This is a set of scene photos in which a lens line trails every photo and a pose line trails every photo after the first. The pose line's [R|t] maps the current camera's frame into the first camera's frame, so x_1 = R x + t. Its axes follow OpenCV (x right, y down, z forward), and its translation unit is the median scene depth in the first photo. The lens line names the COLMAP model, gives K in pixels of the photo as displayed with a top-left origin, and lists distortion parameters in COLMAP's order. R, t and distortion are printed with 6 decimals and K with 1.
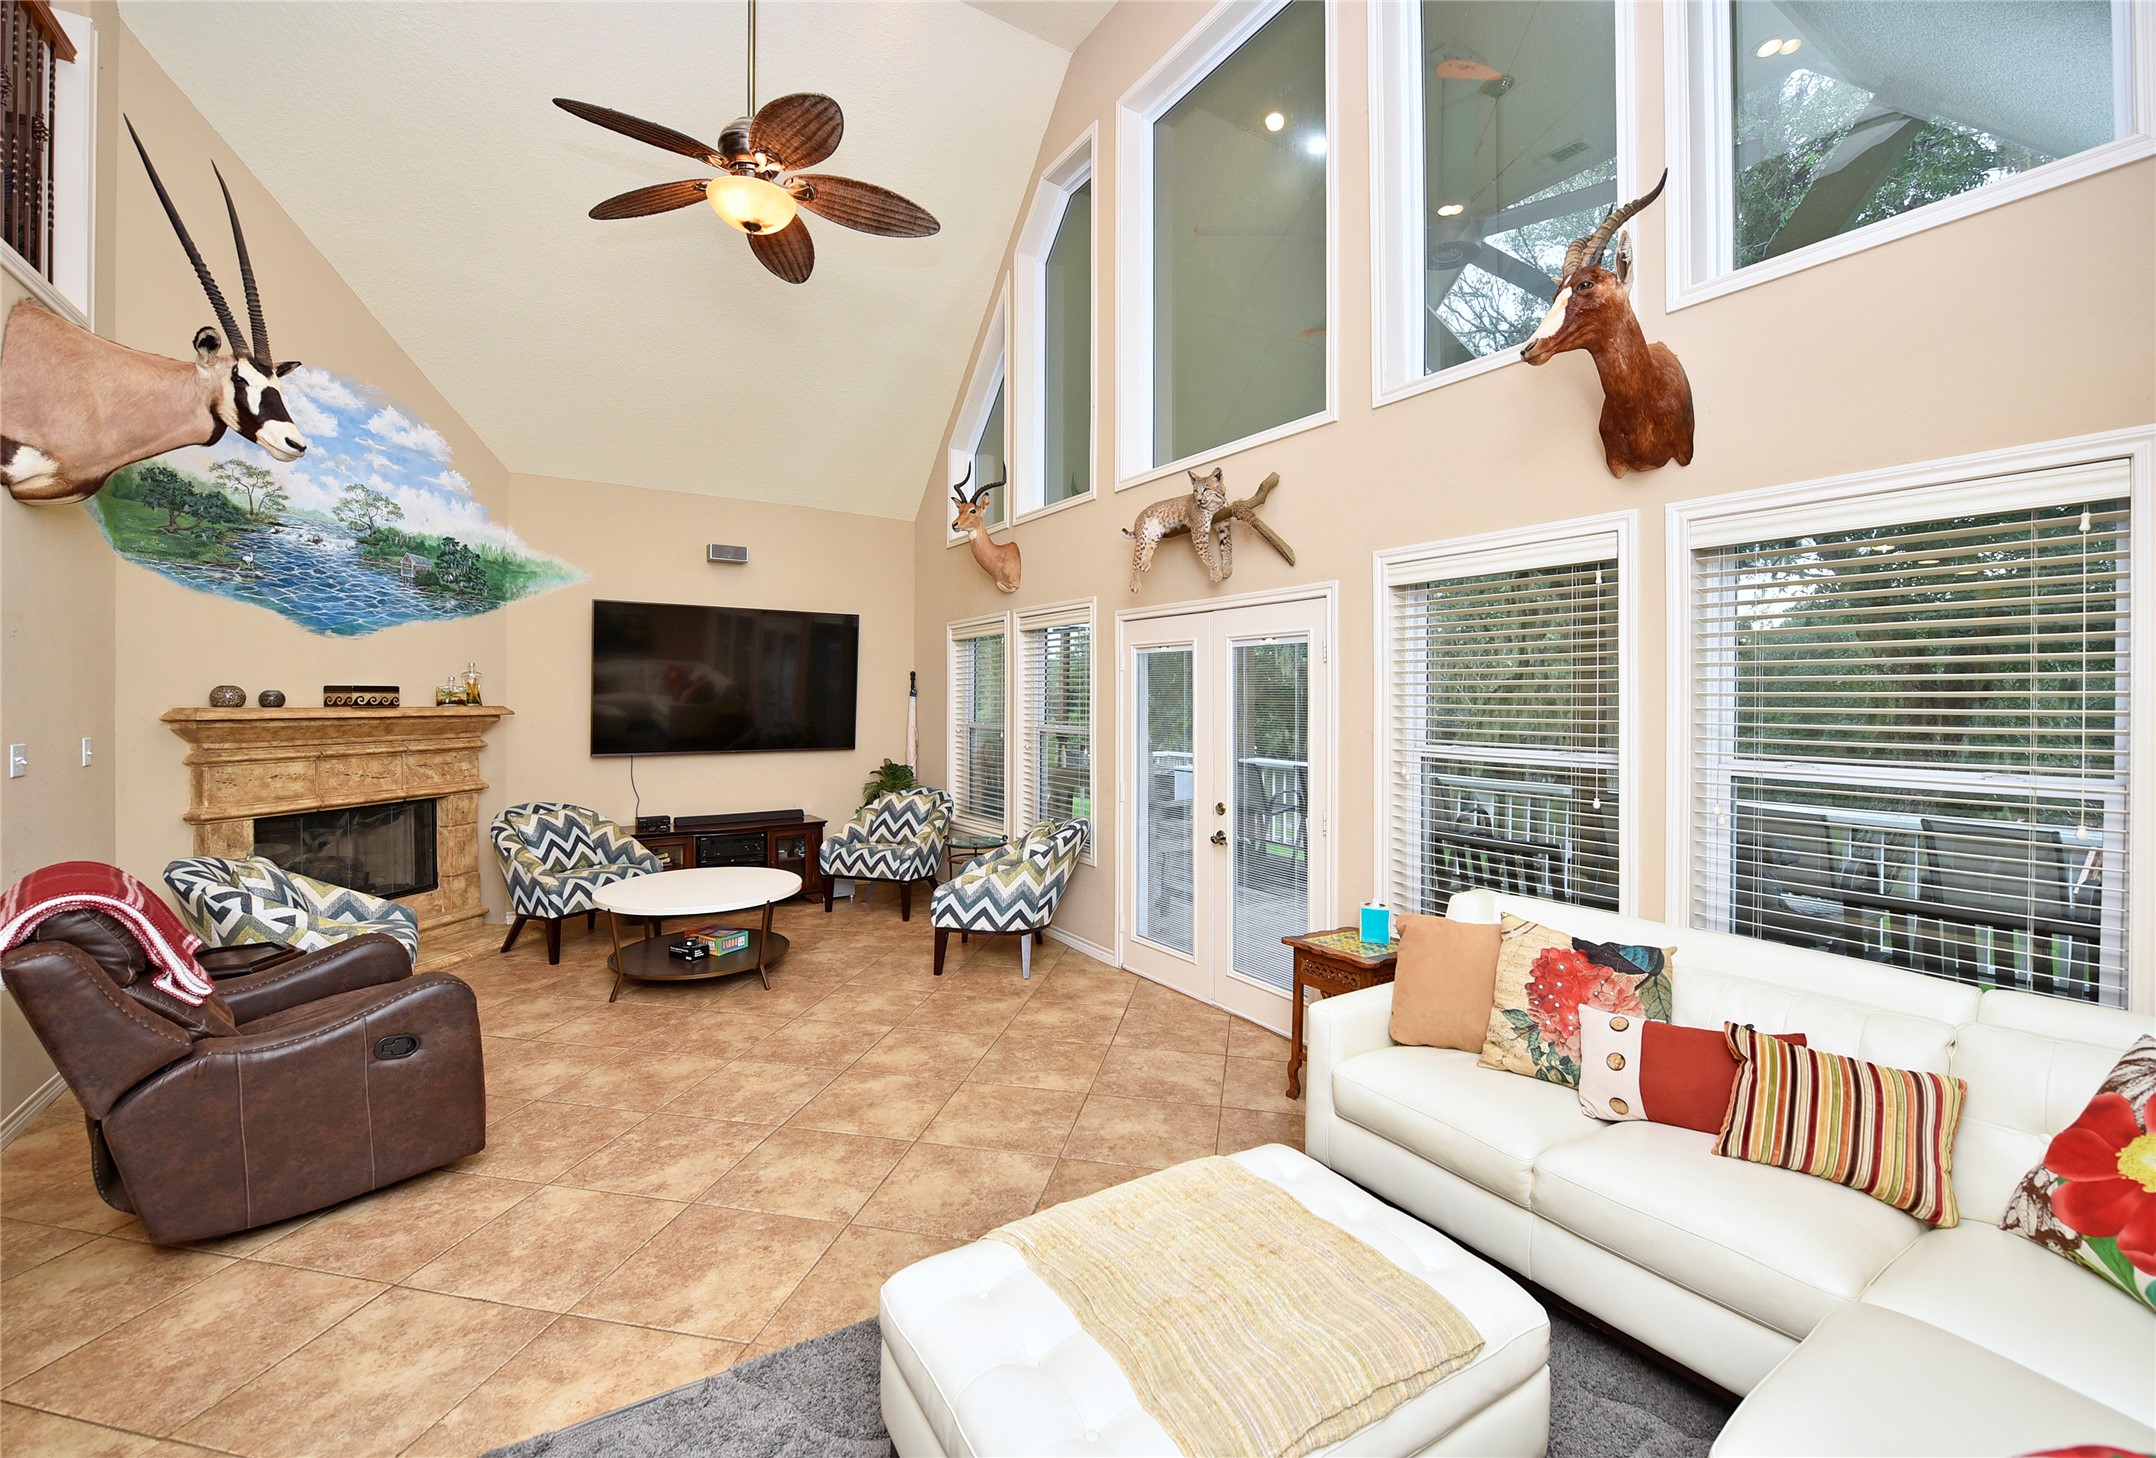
lens RADIAL K [[885.4, 0, 1081.6], [0, 885.4, 702.7], [0, 0, 1]] dist [-0.015650, -0.000159]
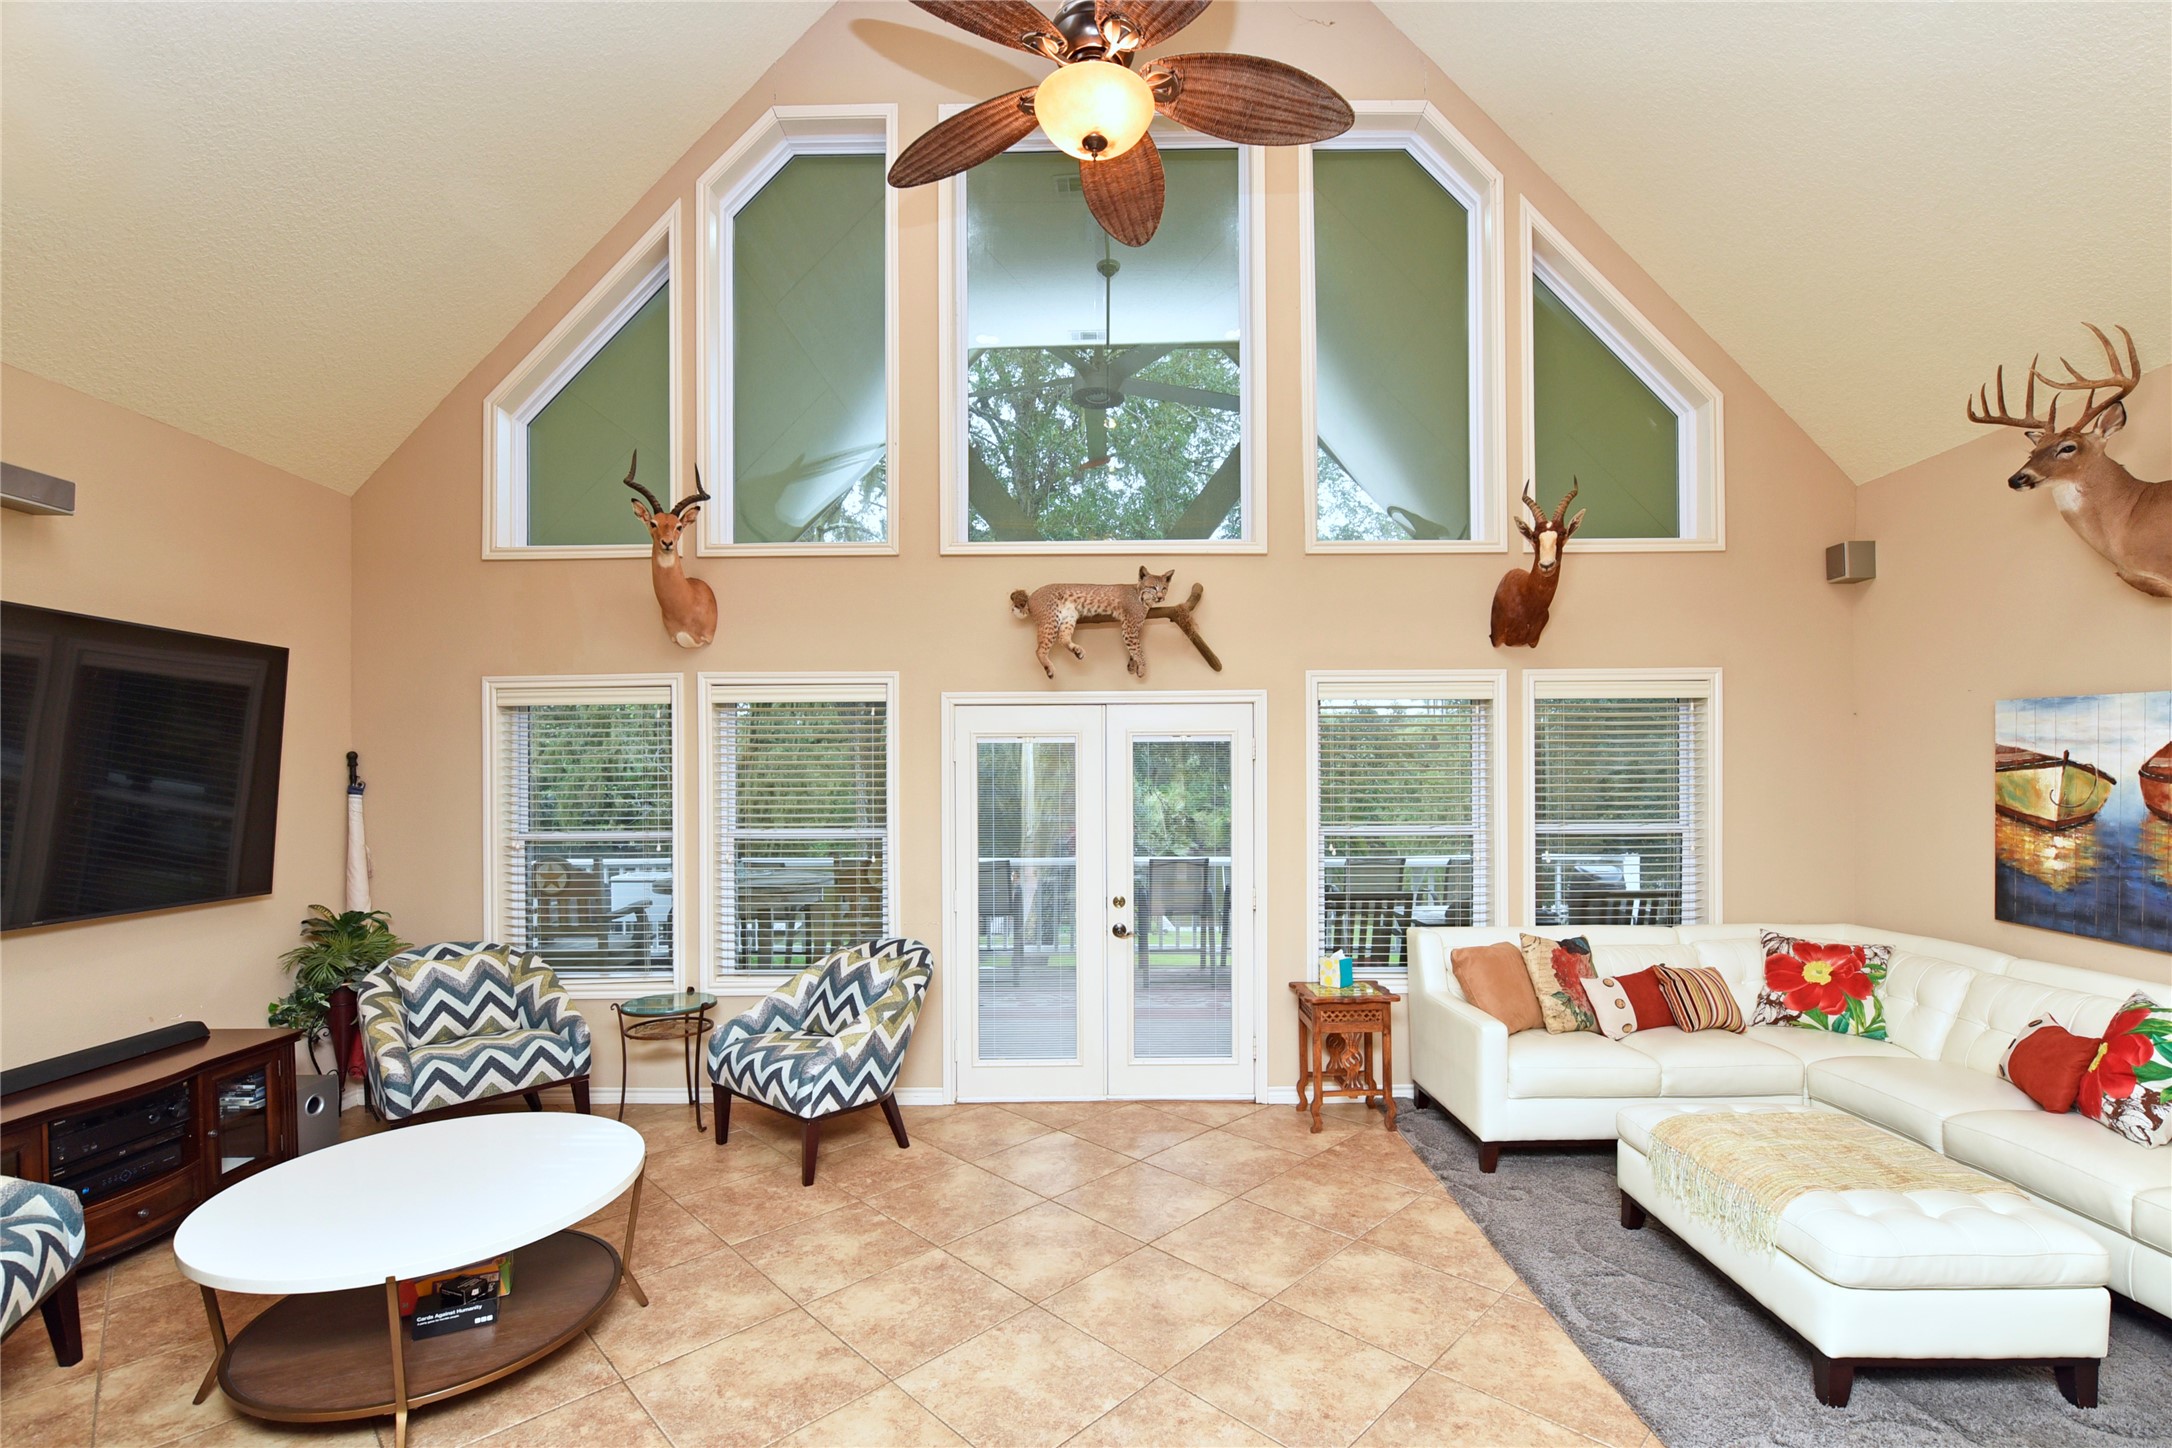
lens RADIAL K [[920.7, 0, 1106.7], [0, 920.7, 775.6], [0, 0, 1]] dist [-0.019940, -0.000054]
pose [[0.551683, -0.002663, 0.834050, -0.715996], [0.012206, 0.999914, -0.004881, -0.018302], [-0.833964, 0.012873, 0.551668, 0.428568]]
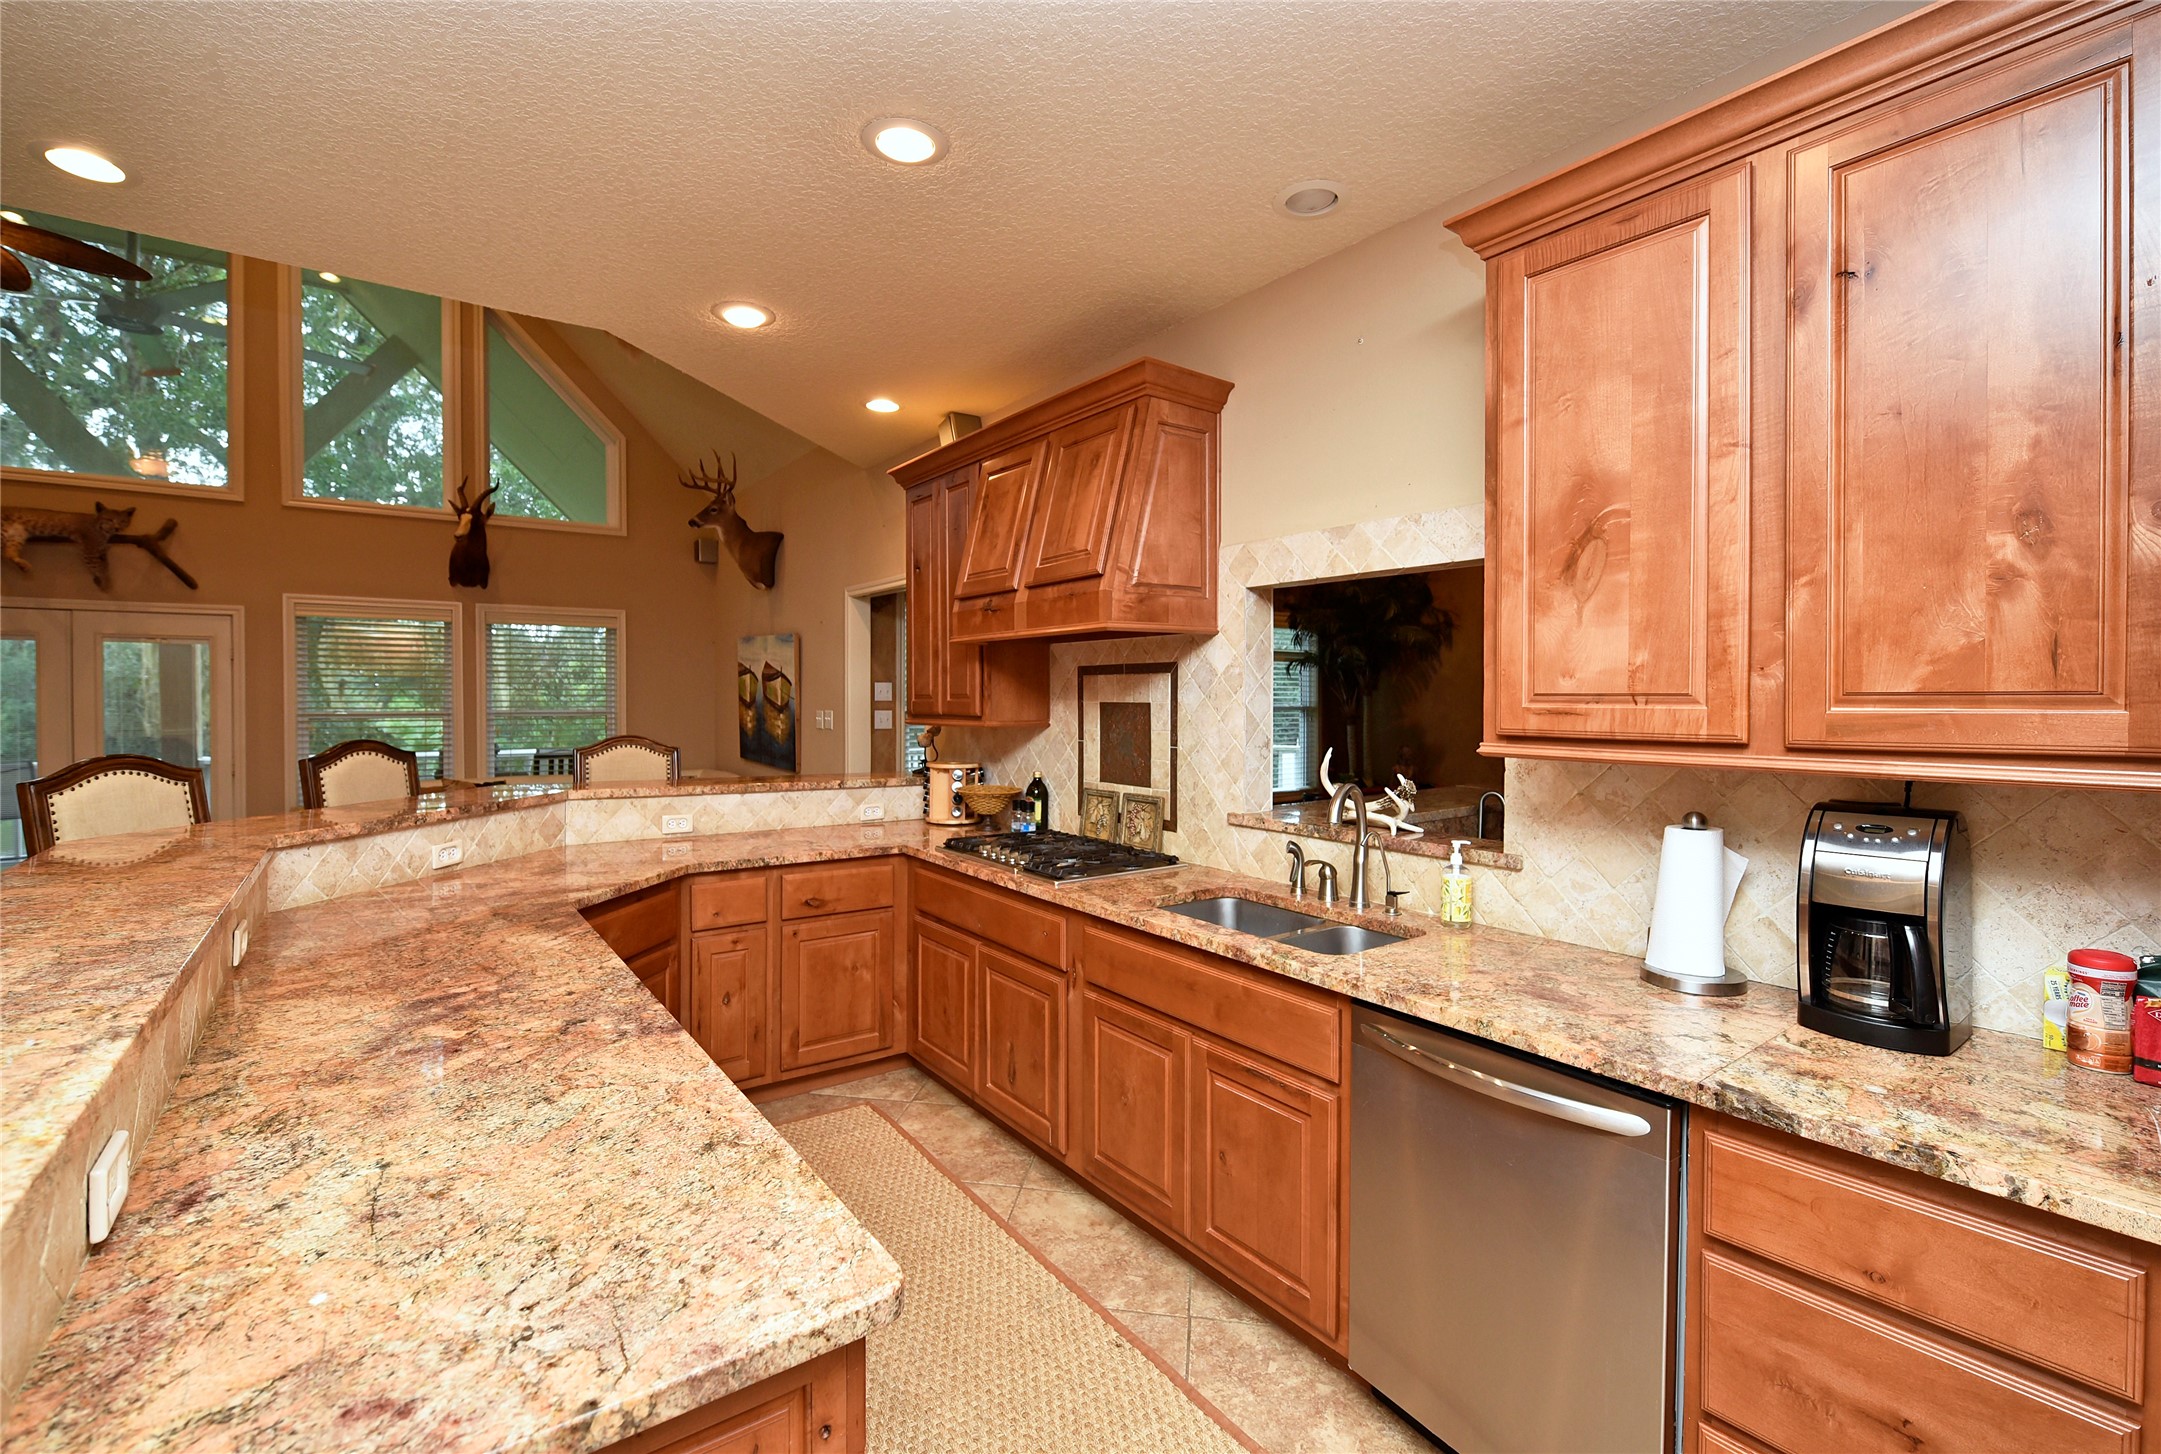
lens RADIAL K [[929.3, 0, 1076.4], [0, 929.3, 706.2], [0, 0, 1]] dist [-0.013296, -0.000530]
pose [[-0.059913, -0.011343, 0.998139, -1.169779], [0.005299, 0.999918, 0.011681, 0.019843], [-0.998190, 0.005989, -0.059848, -0.285185]]
